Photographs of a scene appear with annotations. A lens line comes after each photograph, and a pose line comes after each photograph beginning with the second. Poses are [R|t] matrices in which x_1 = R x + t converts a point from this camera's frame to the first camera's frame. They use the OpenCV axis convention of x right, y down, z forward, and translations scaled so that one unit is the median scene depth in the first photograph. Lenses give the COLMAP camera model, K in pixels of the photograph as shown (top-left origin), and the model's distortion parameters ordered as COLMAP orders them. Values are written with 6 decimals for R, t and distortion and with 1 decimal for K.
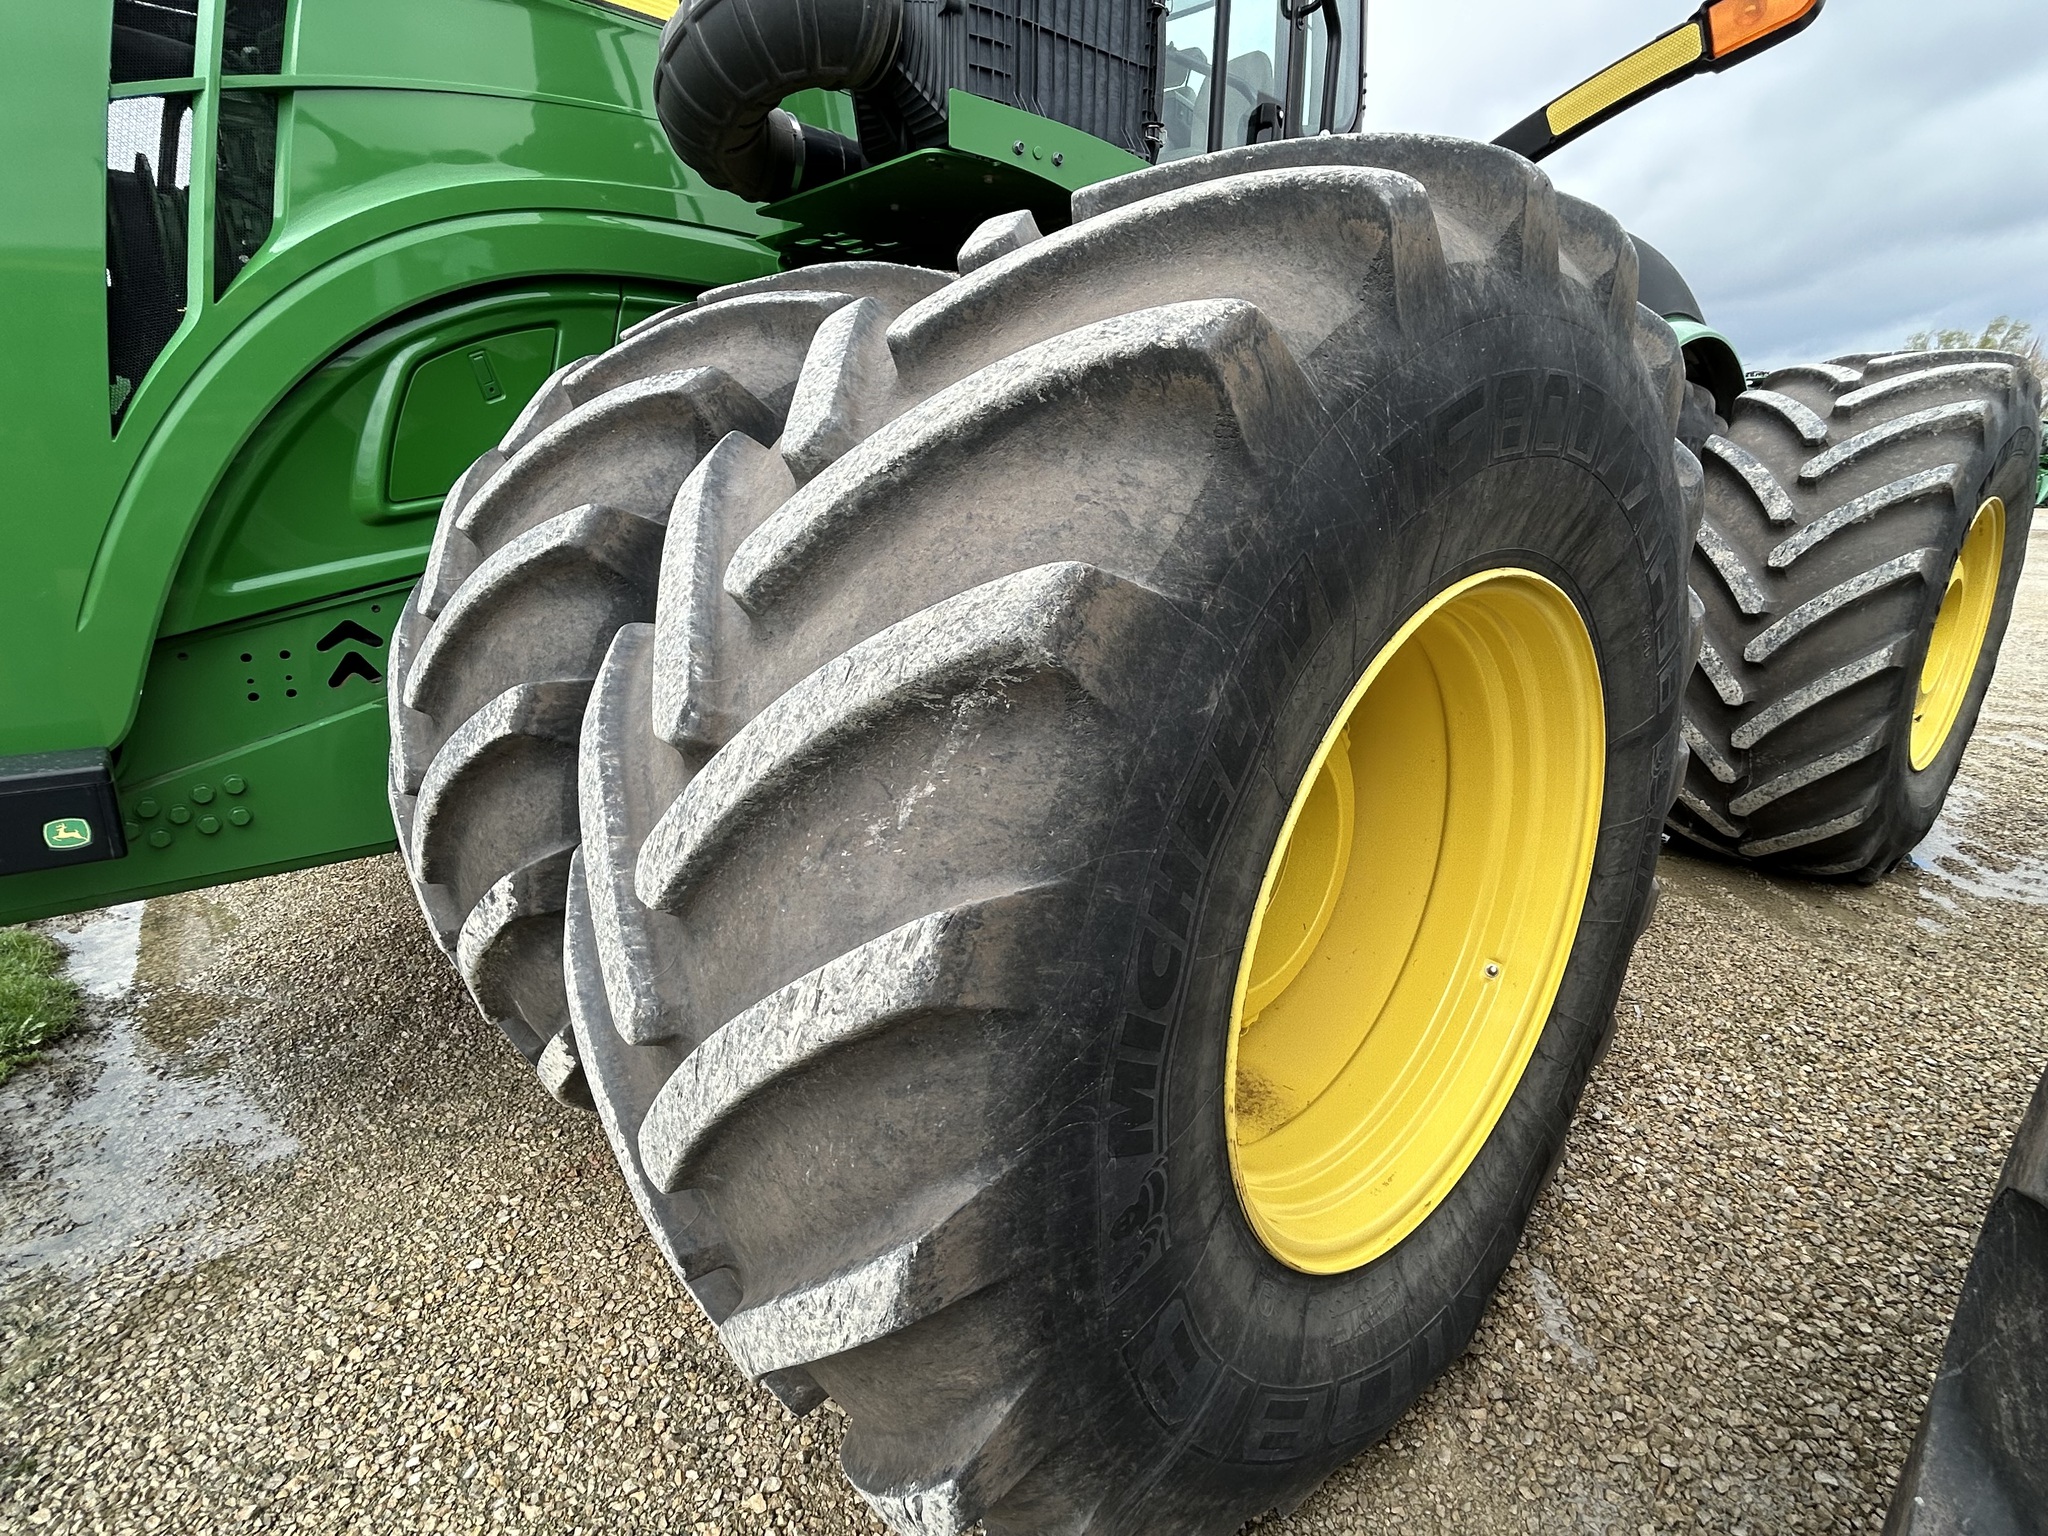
lens RADIAL K [[1002.6, 0, 1020.3], [0, 1002.6, 767.4], [0, 0, 1]] dist [-0.001491, 0.002335]
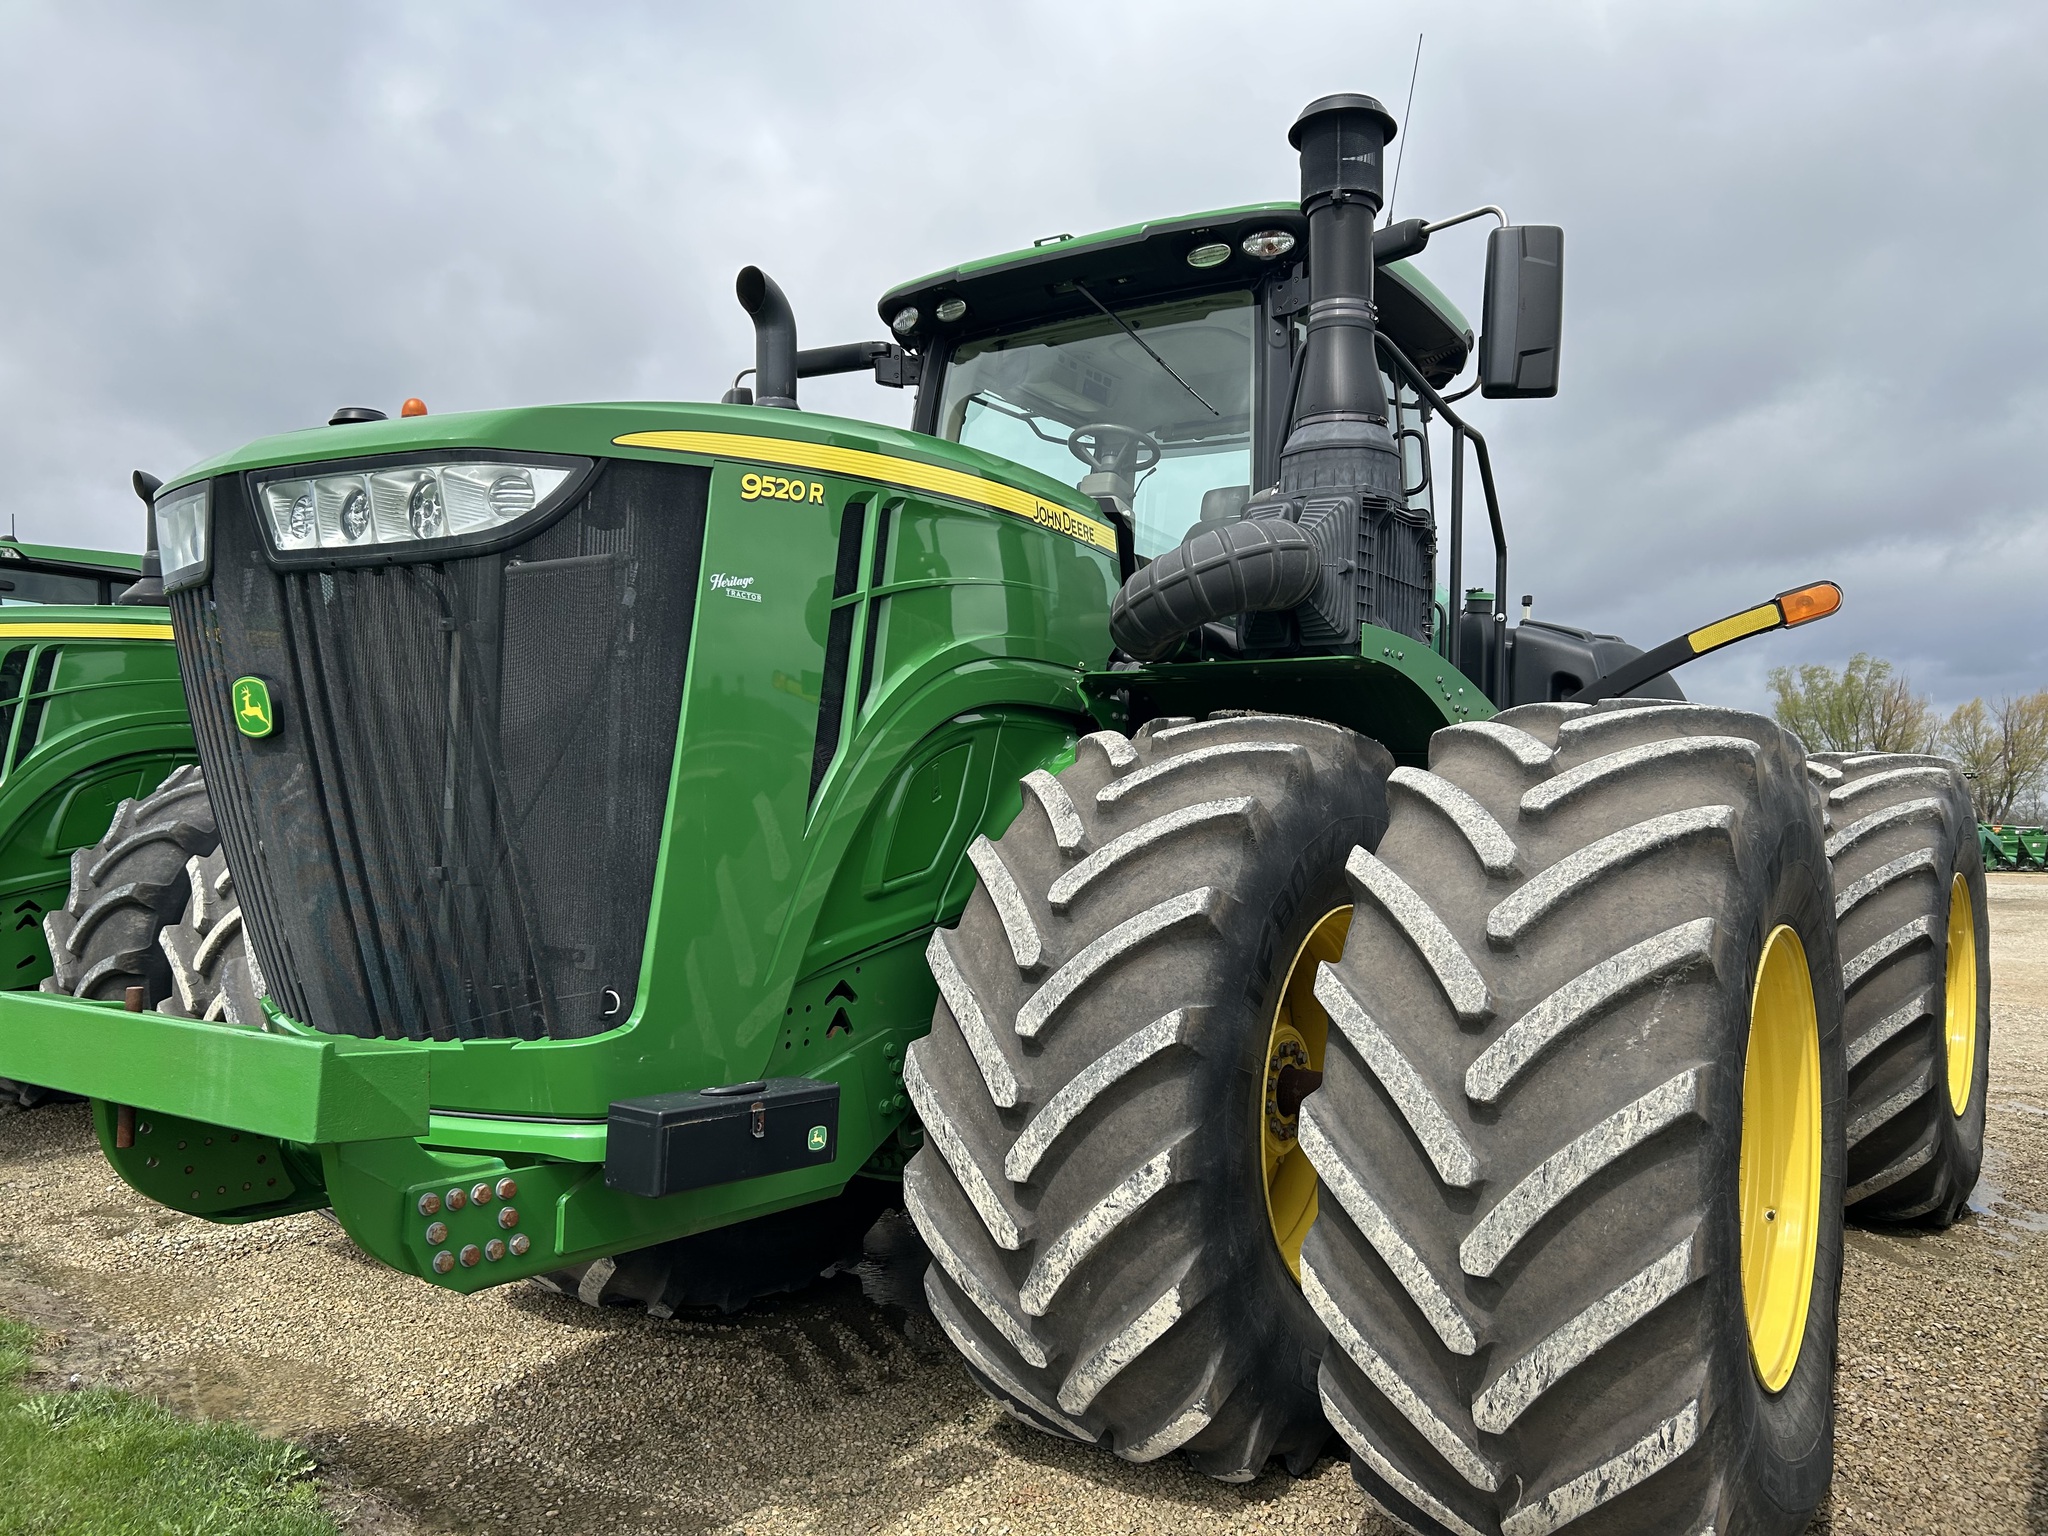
lens RADIAL K [[1500.6, 0, 1022.0], [0, 1500.6, 765.7], [0, 0, 1]] dist [-0.003711, -0.009330]
pose [[0.975373, 0.018030, 0.219825, -0.994672], [0.052173, 0.949510, -0.309369, 0.198686], [-0.214303, 0.313219, 0.925185, -0.871658]]
